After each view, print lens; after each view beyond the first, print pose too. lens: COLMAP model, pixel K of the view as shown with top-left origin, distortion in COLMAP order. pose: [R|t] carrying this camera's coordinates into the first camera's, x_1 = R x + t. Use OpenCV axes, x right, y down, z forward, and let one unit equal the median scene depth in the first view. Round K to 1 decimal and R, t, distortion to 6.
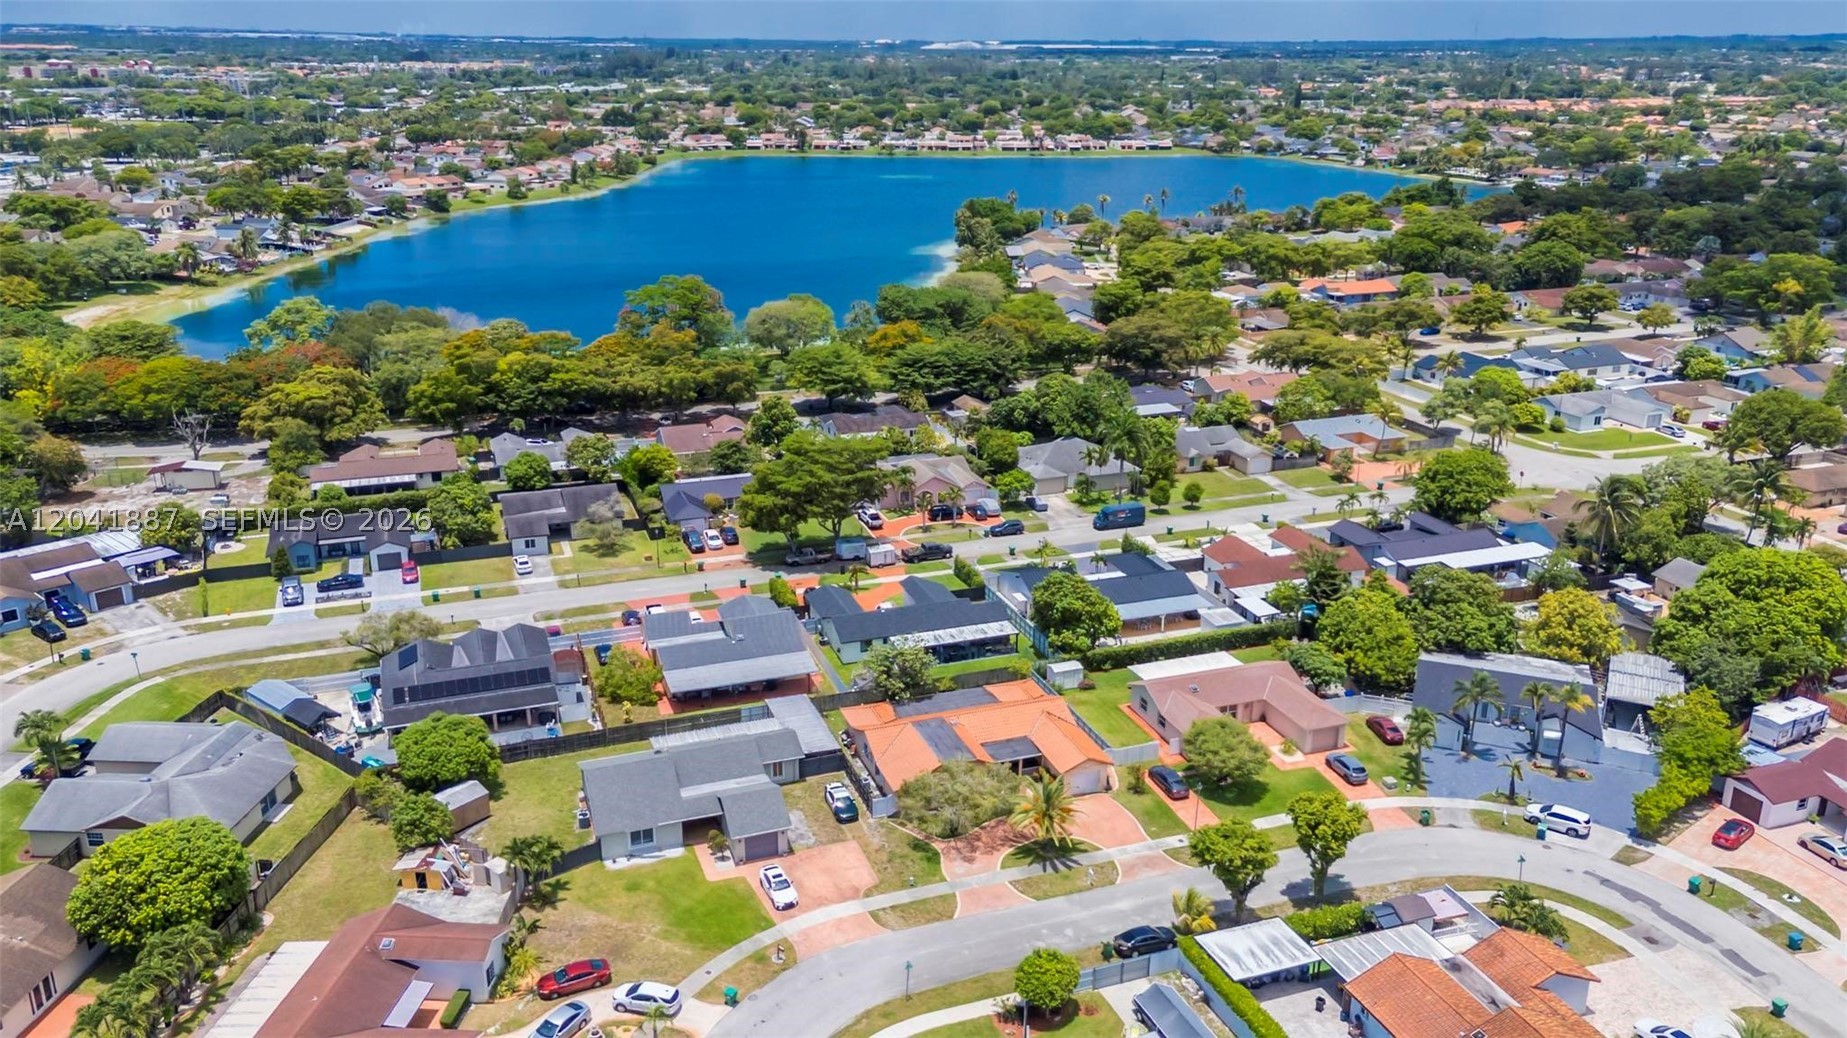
lens RADIAL K [[1366.8, 0, 923.5], [0, 1366.8, 519.0], [0, 0, 1]] dist [0.064832, -0.000435]
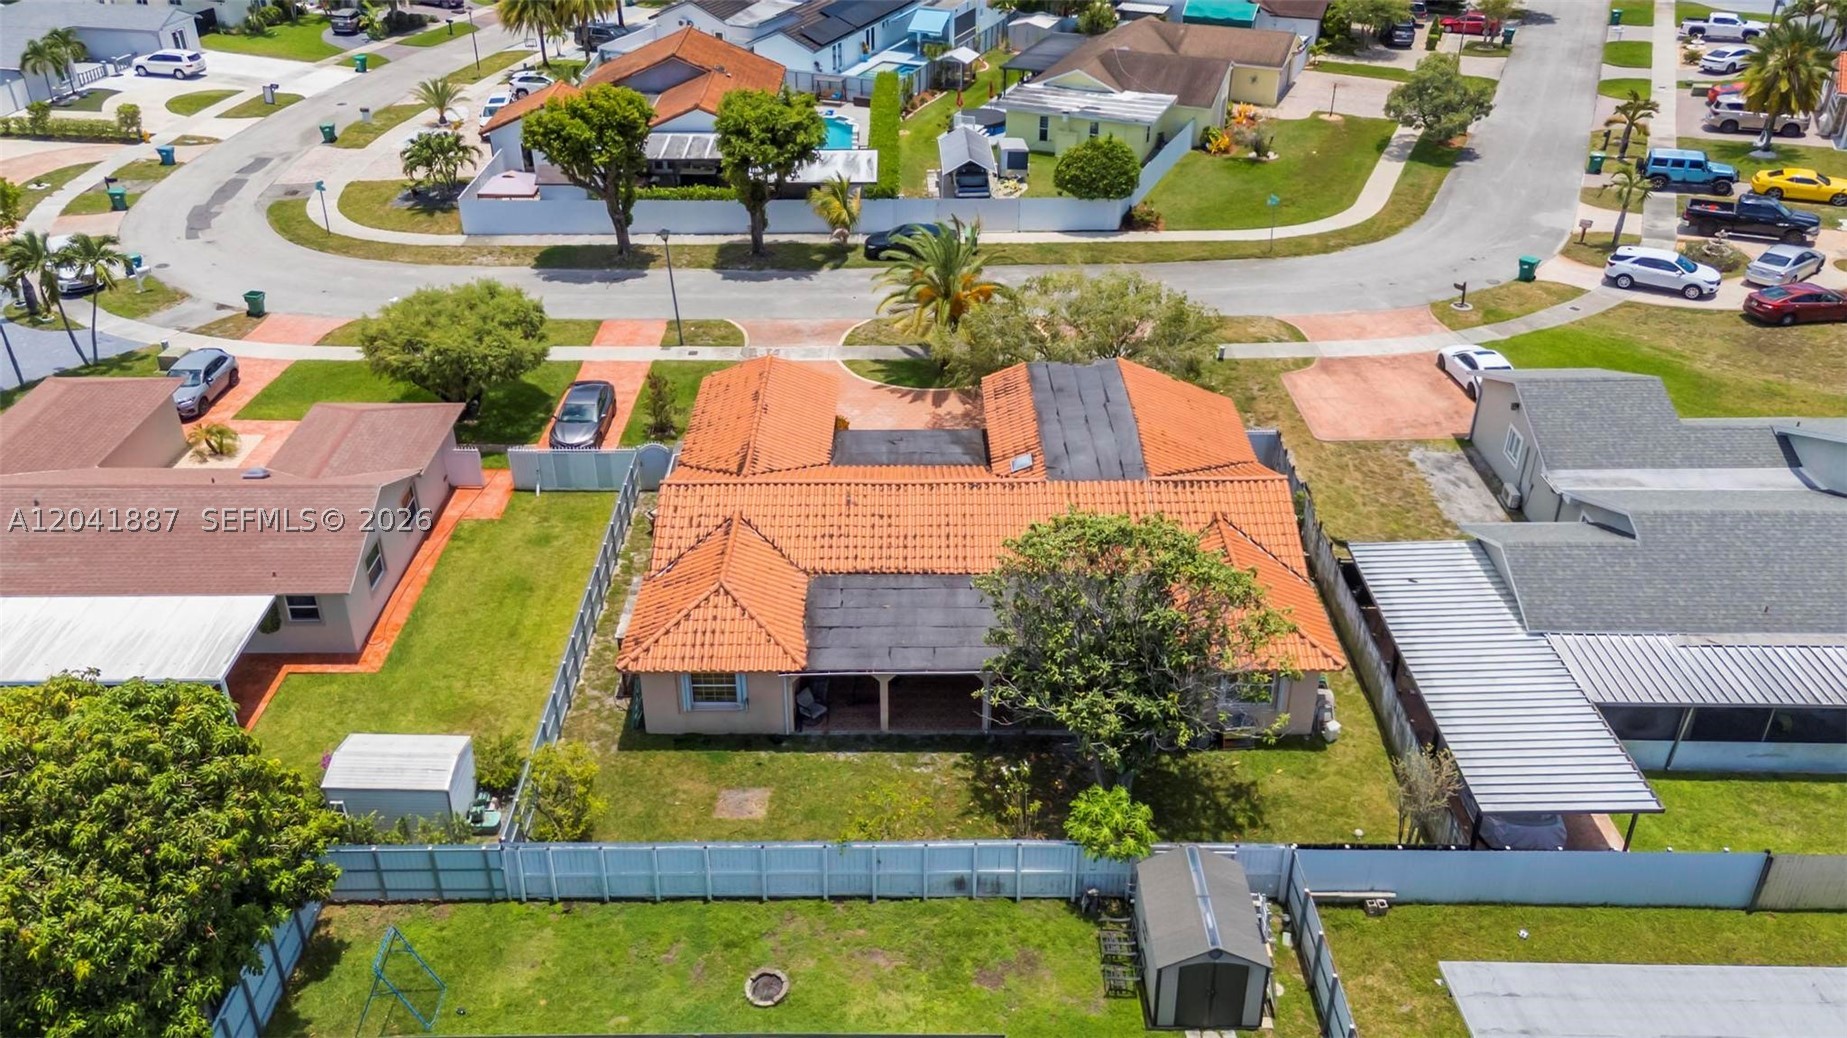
lens RADIAL K [[1405.5, 0, 901.6], [0, 1405.5, 440.0], [0, 0, 1]] dist [0.056336, 0.053226]
pose [[-0.937818, -0.164380, 0.305738, -0.043972], [0.116691, 0.680222, 0.723658, -0.091649], [-0.326925, 0.714337, -0.618743, 0.929479]]
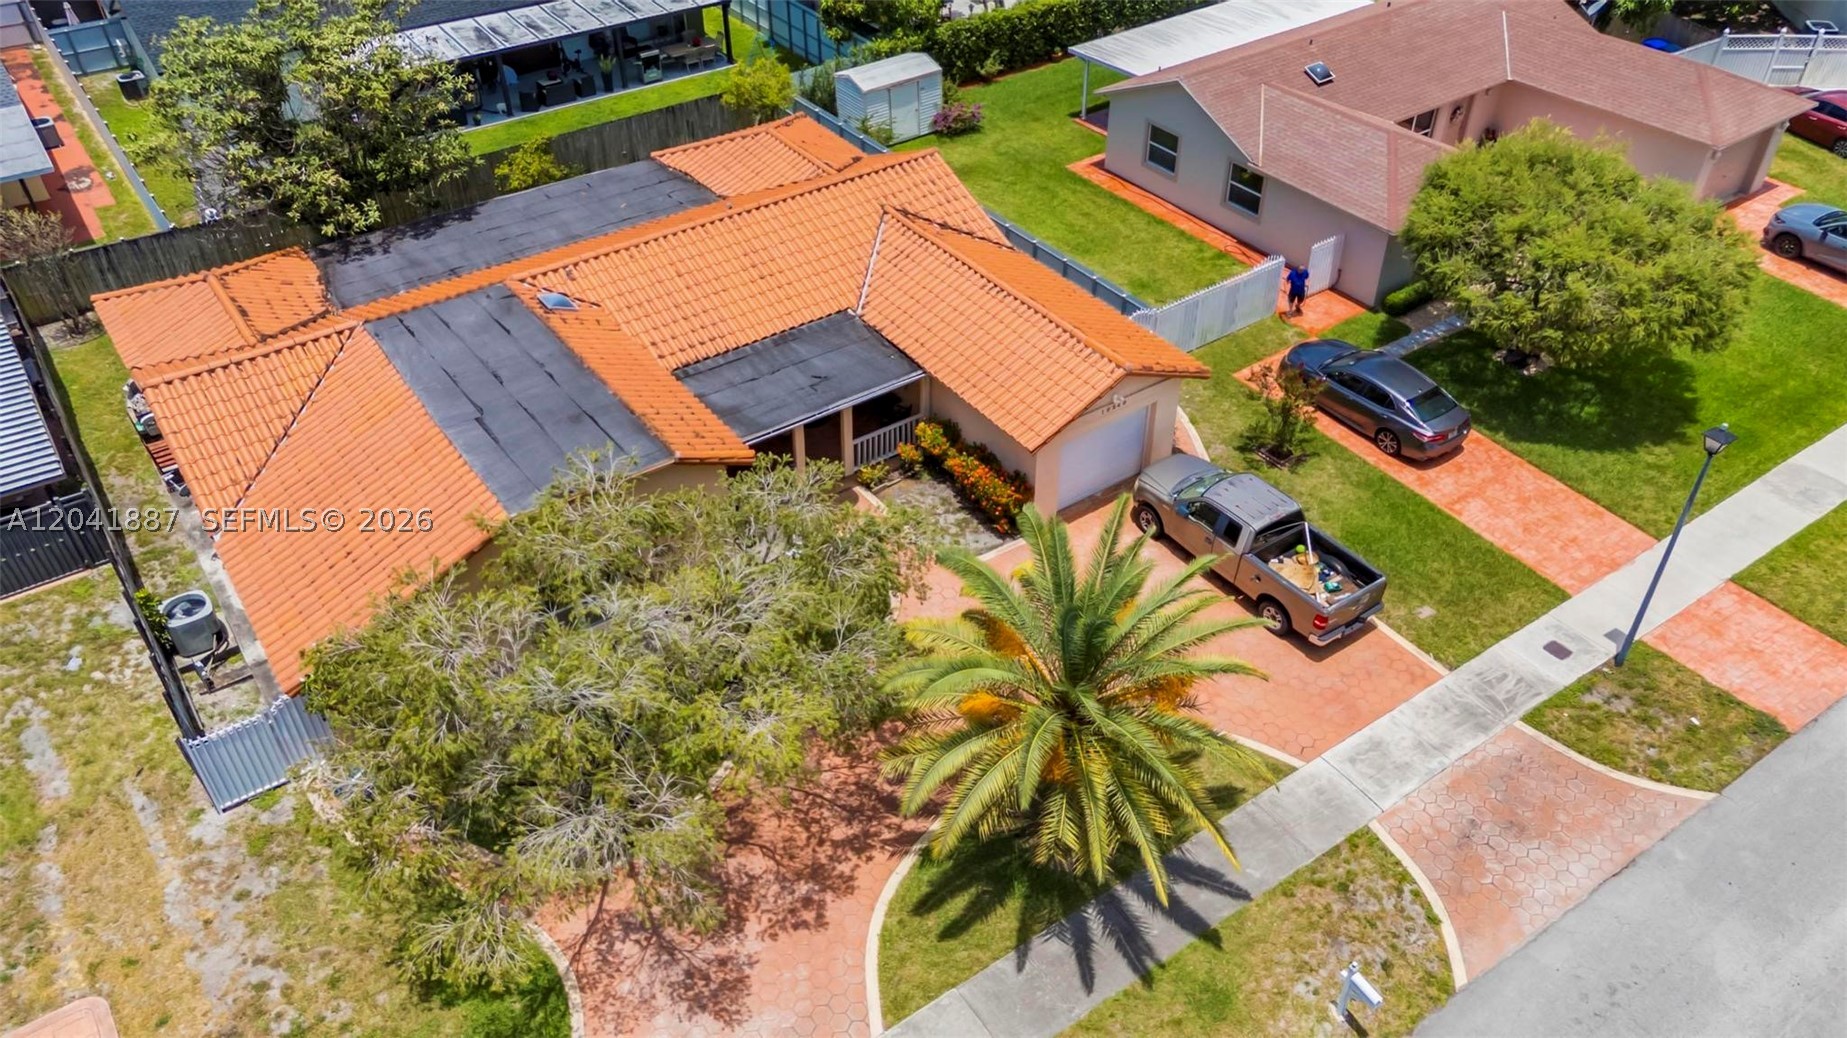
lens RADIAL K [[1355.1, 0, 928.4], [0, 1355.1, 516.9], [0, 0, 1]] dist [0.066424, 0.005855]
pose [[0.964413, -0.175324, 0.197913, 0.023911], [0.097482, 0.931578, 0.350228, 0.079869], [-0.245775, -0.318472, 0.915517, 0.562766]]
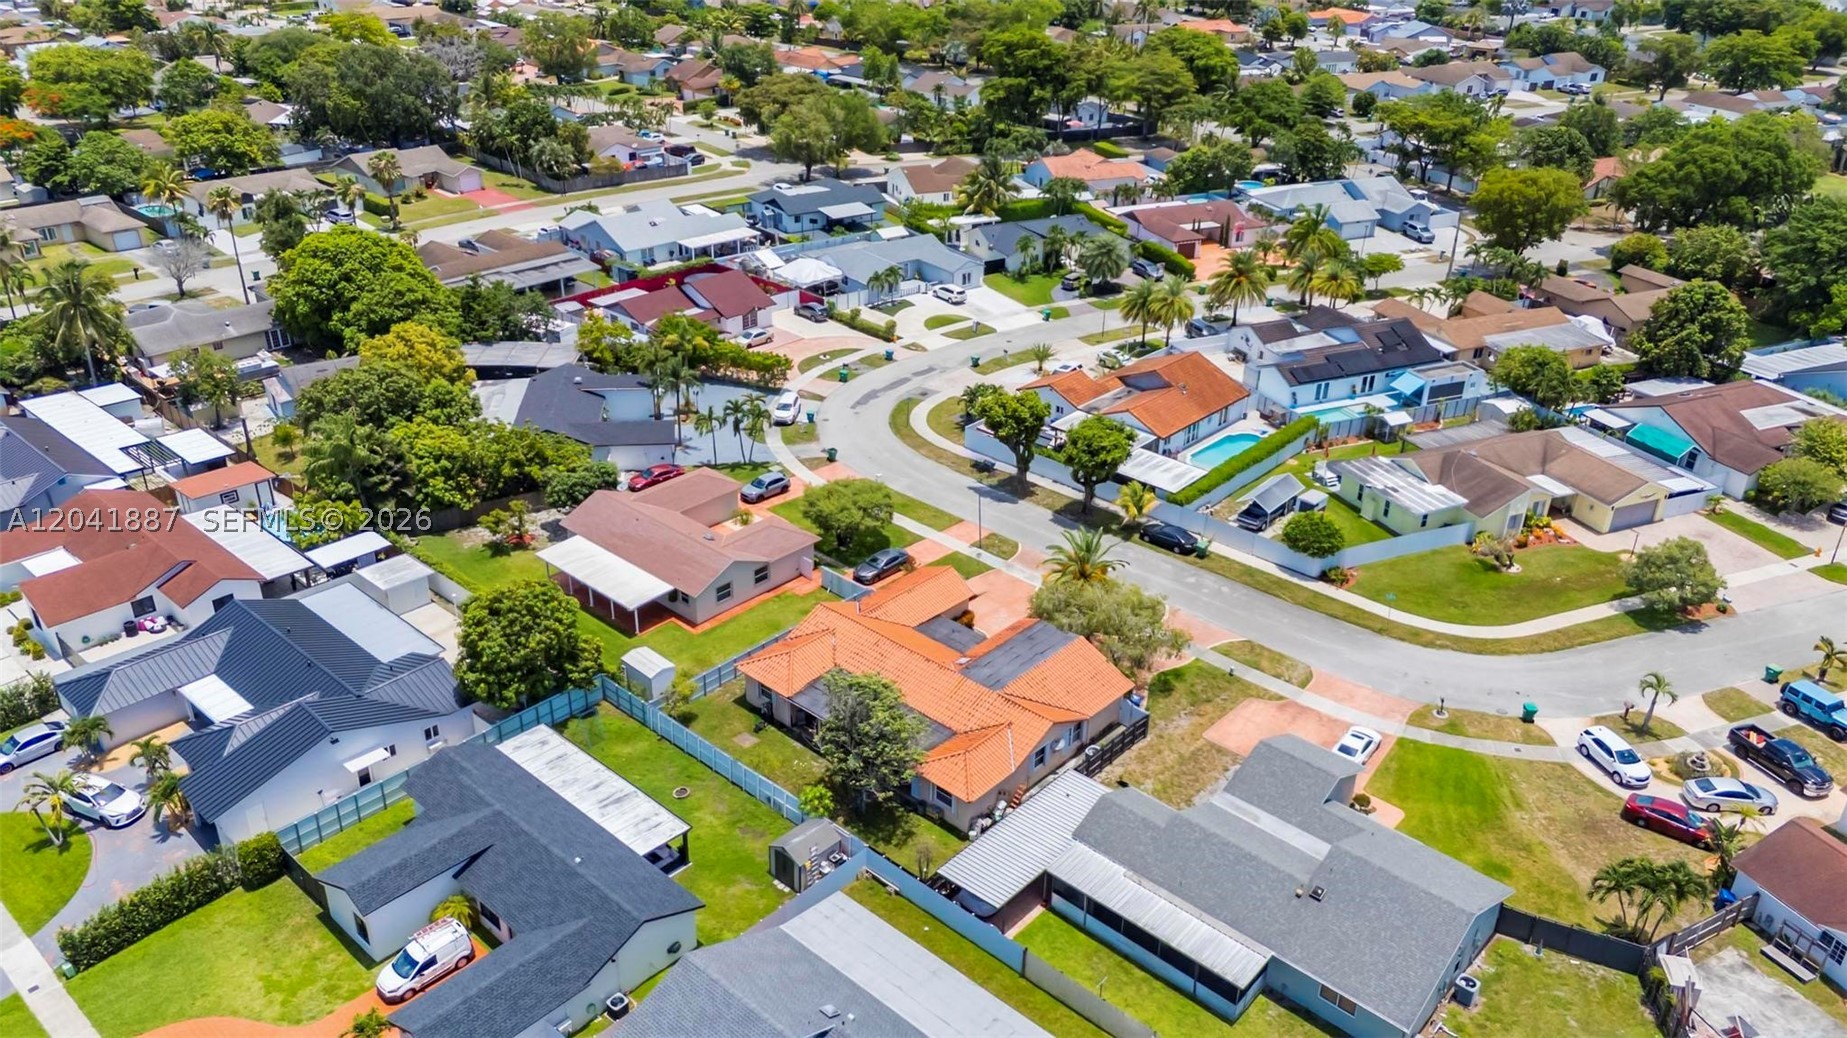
lens RADIAL K [[1355.1, 0, 928.4], [0, 1355.1, 516.9], [0, 0, 1]] dist [0.066424, 0.005855]
pose [[-0.467509, -0.413479, 0.781326, -0.357411], [0.266356, 0.776898, 0.570512, -0.227455], [-0.842906, 0.474830, -0.253074, 0.869716]]
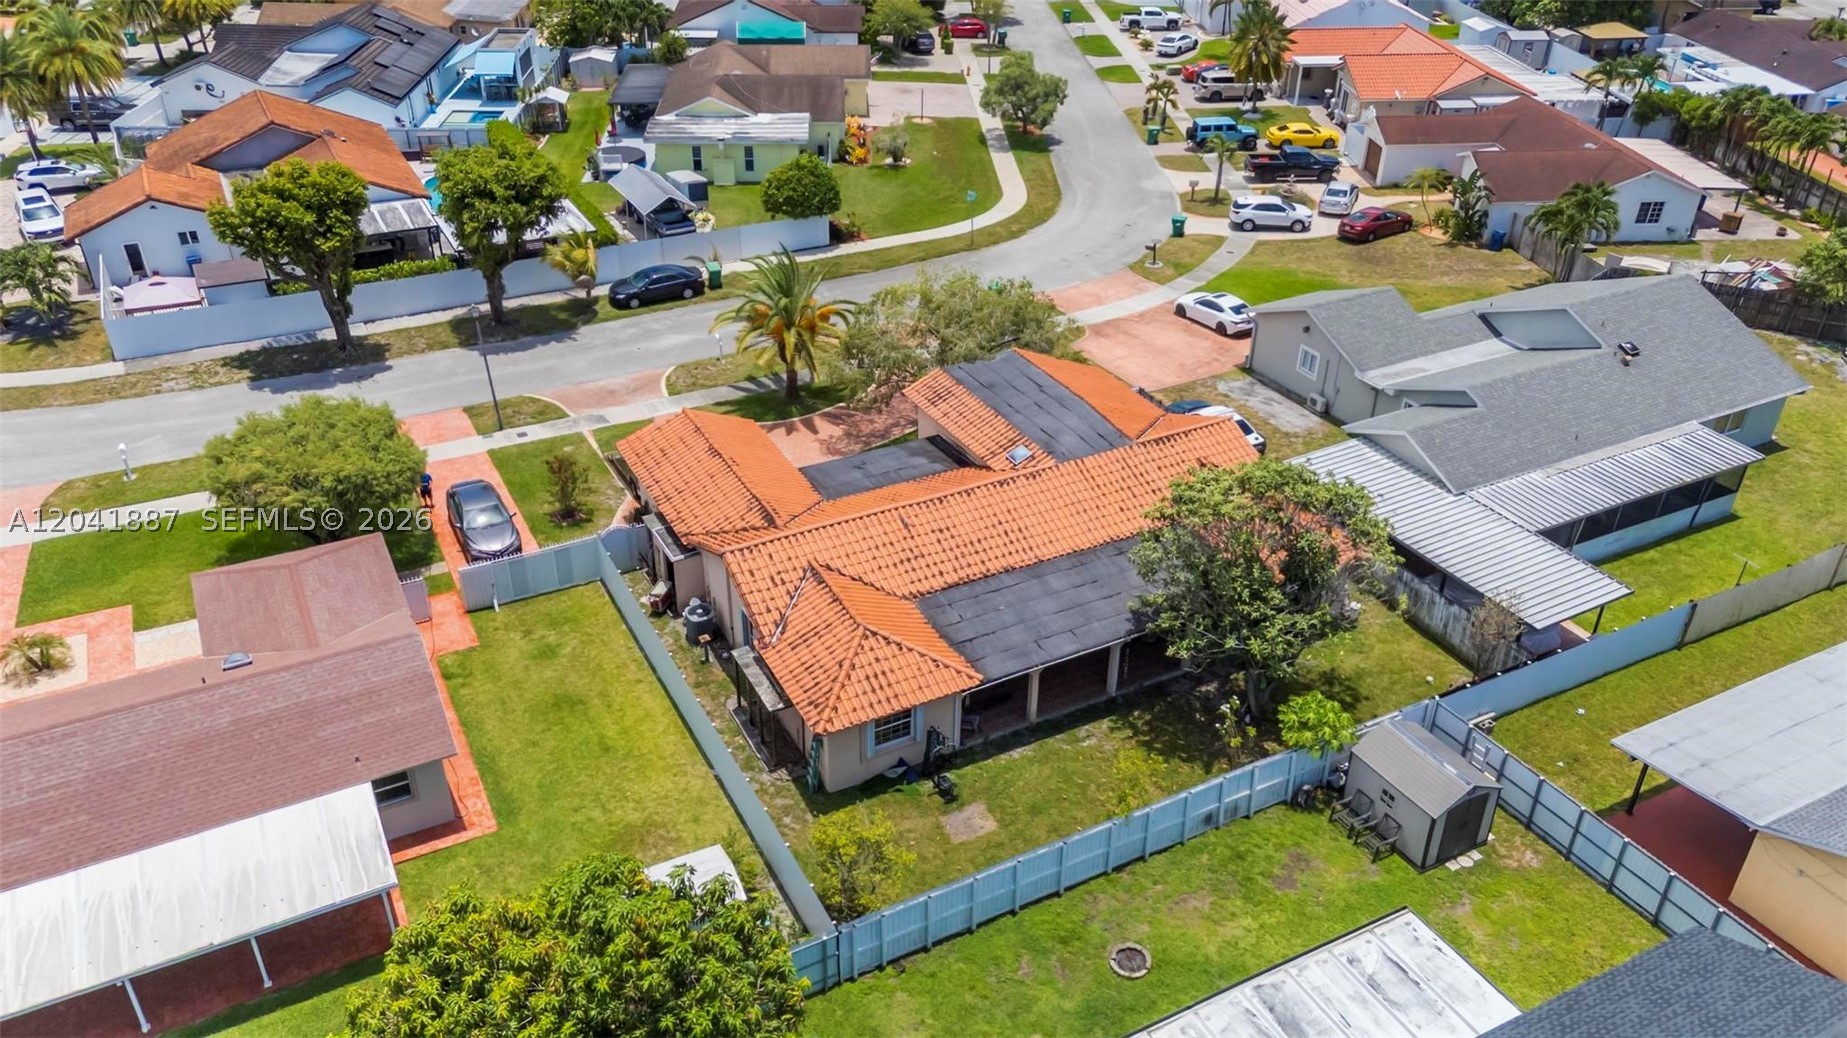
lens RADIAL K [[1355.1, 0, 928.4], [0, 1355.1, 516.9], [0, 0, 1]] dist [0.066424, 0.005855]
pose [[-0.990162, 0.057761, -0.127449, 0.073357], [-0.060852, 0.642434, 0.763921, -0.094352], [0.126003, 0.764161, -0.632598, 0.942015]]
